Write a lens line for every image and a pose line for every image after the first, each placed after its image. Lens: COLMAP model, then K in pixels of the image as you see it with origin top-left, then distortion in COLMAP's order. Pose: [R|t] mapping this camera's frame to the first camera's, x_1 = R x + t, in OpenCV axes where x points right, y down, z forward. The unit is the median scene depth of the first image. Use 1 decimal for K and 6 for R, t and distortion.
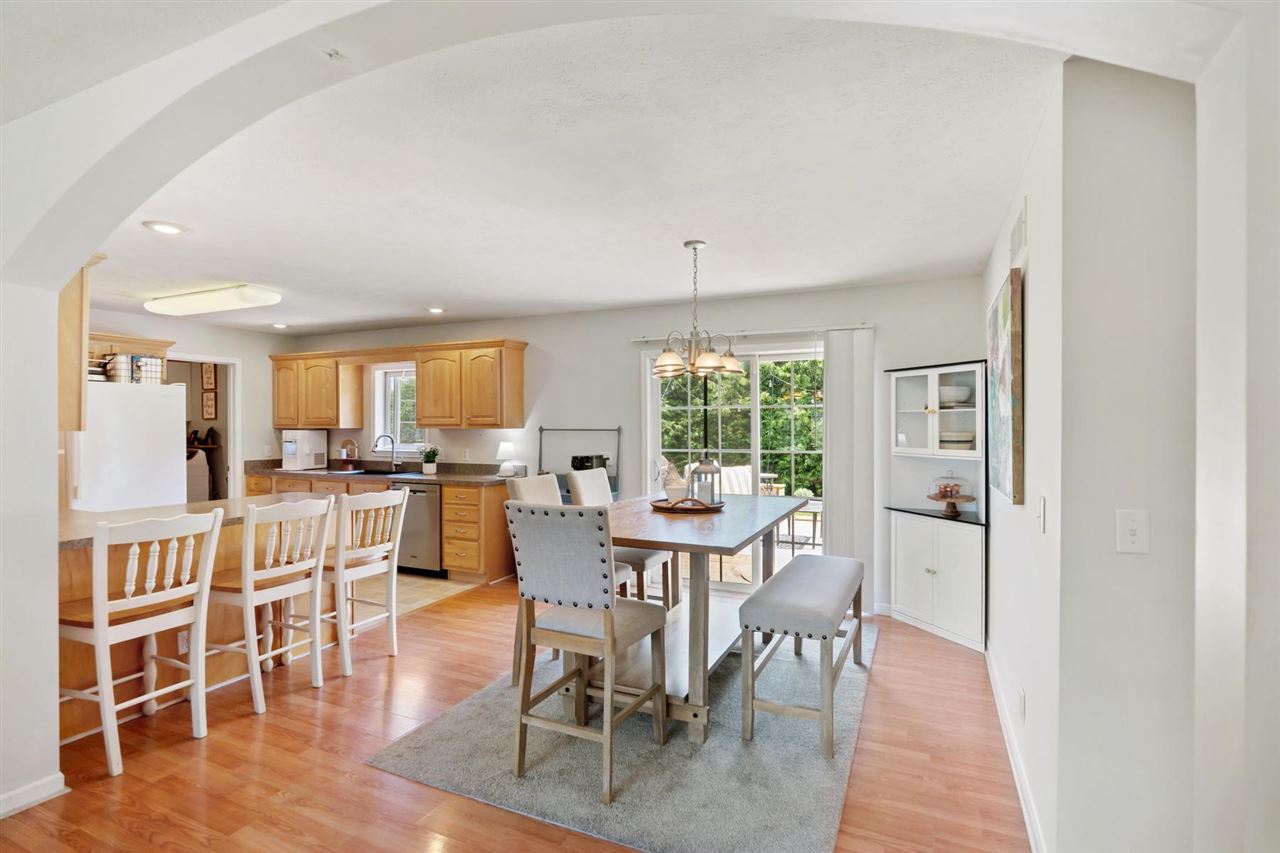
lens RADIAL K [[636.9, 0, 637.5], [0, 636.9, 428.3], [0, 0, 1]] dist [-0.013889, 0.000715]
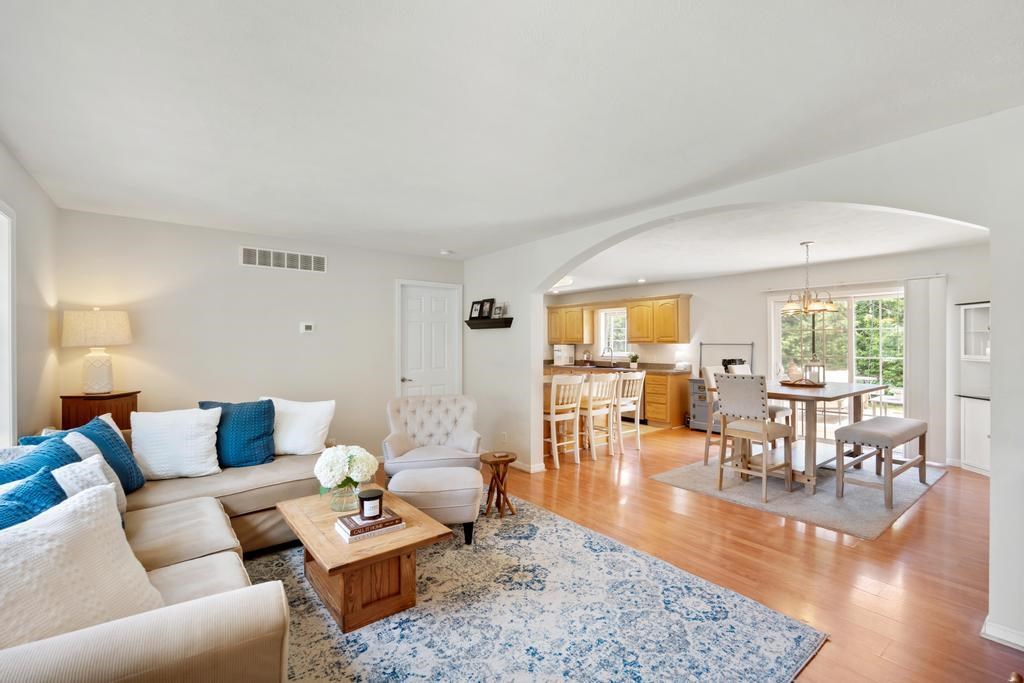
lens RADIAL K [[450.8, 0, 505.9], [0, 450.8, 346.6], [0, 0, 1]] dist [-0.009298, 0.000347]
pose [[0.882306, 0.000722, -0.470675, -0.051323], [0.001171, 0.999992, 0.003728, 0.004527], [0.470674, -0.003840, 0.882299, -0.420355]]
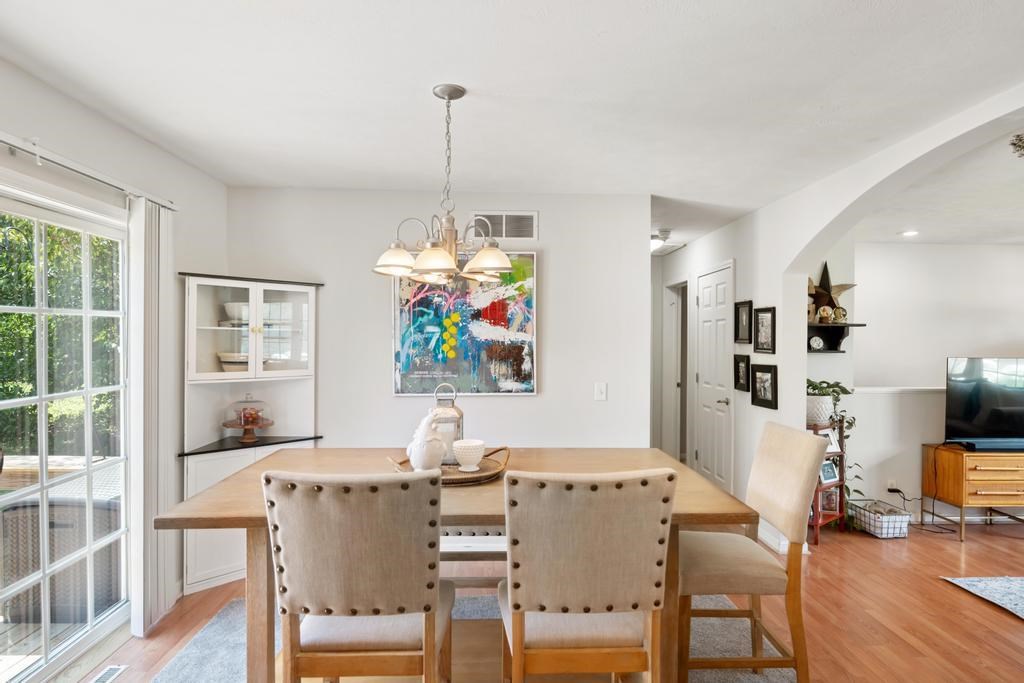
lens RADIAL K [[586.7, 0, 520.0], [0, 586.7, 339.3], [0, 0, 1]] dist [-0.003309, -0.000898]
pose [[-0.470372, -0.013190, 0.882370, -0.387458], [-0.008653, 0.999909, 0.010335, -0.021908], [-0.882426, -0.002774, -0.470443, 0.928269]]
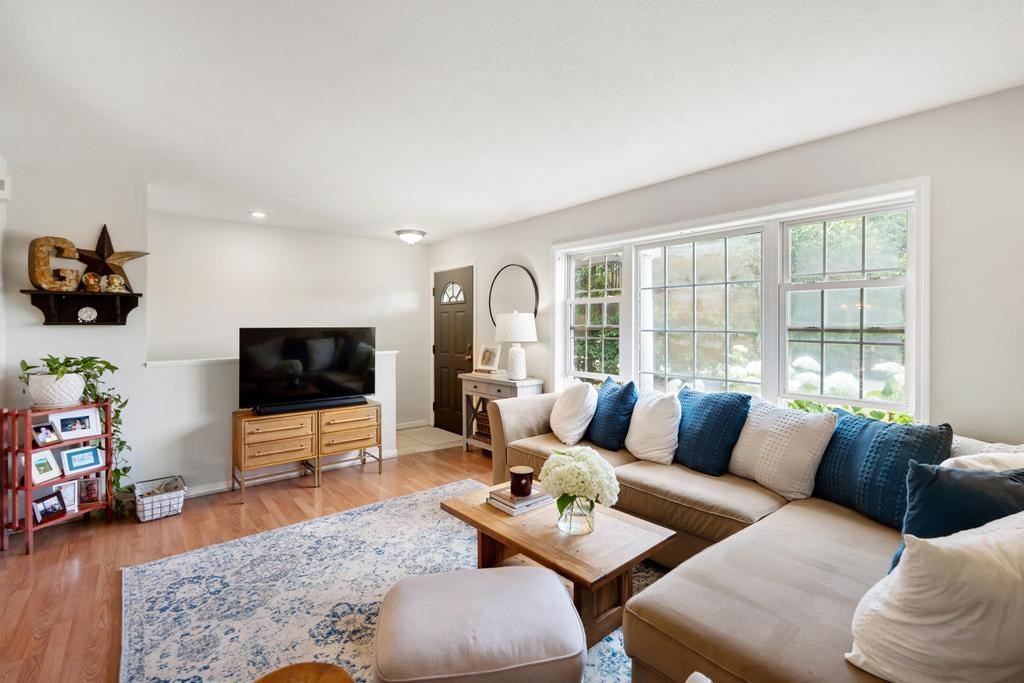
lens RADIAL K [[450.8, 0, 518.3], [0, 450.8, 326.3], [0, 0, 1]] dist [-0.009298, 0.000347]
pose [[-0.913268, -0.002184, 0.407355, -0.605956], [0.000316, 0.999982, 0.006068, 0.003499], [-0.407360, 0.005670, -0.913250, 0.390253]]
